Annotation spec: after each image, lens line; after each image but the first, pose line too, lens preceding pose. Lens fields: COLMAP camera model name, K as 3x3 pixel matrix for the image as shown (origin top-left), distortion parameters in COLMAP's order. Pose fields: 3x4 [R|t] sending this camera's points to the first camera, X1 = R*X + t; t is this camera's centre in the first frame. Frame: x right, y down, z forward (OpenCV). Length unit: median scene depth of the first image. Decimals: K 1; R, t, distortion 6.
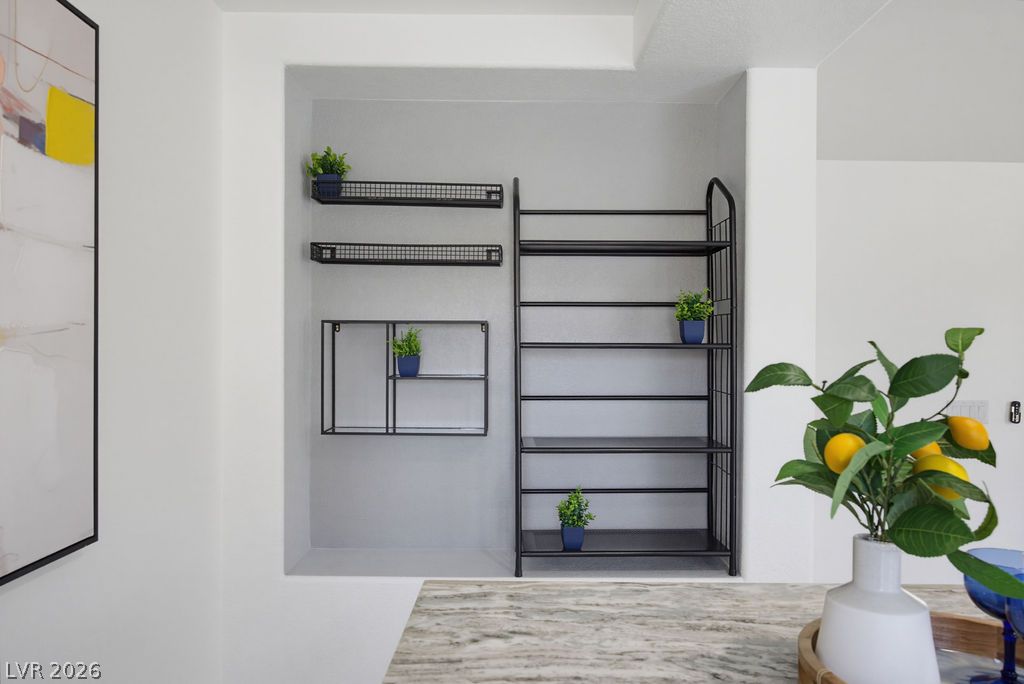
lens RADIAL K [[749.5, 0, 511.9], [0, 749.5, 344.7], [0, 0, 1]] dist [0.001781, 0.000680]
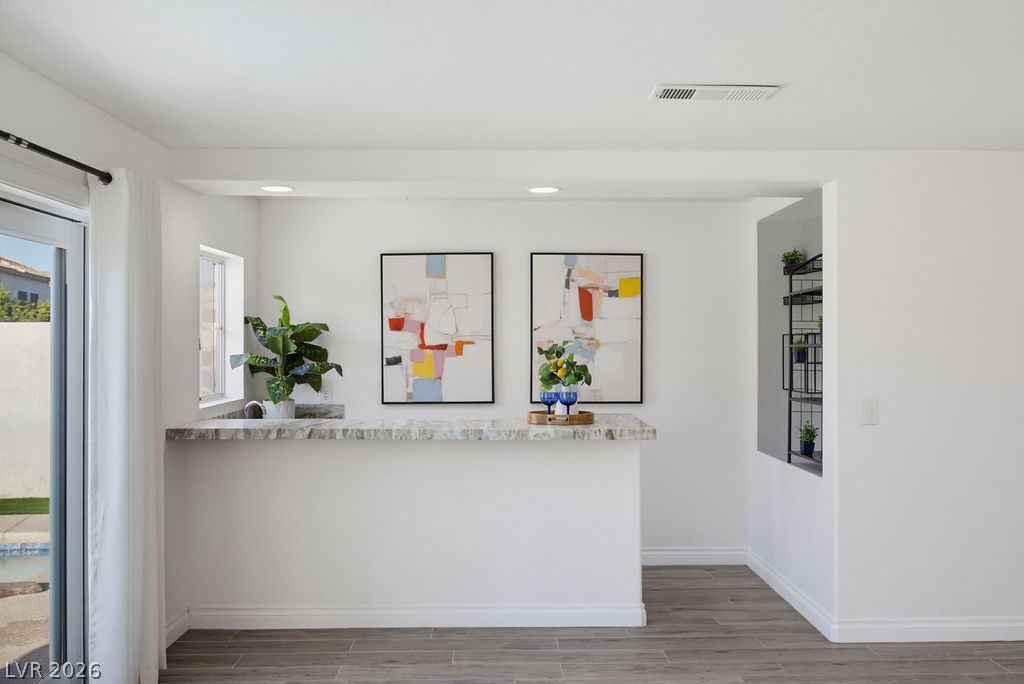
lens RADIAL K [[981.8, 0, 512.8], [0, 981.8, 345.1], [0, 0, 1]] dist [-0.015216, 0.000000]
pose [[-0.023392, -0.011858, -0.999656, 3.966173], [-0.003843, 0.999923, -0.011771, 0.048250], [0.999719, 0.003567, -0.023436, 0.514749]]
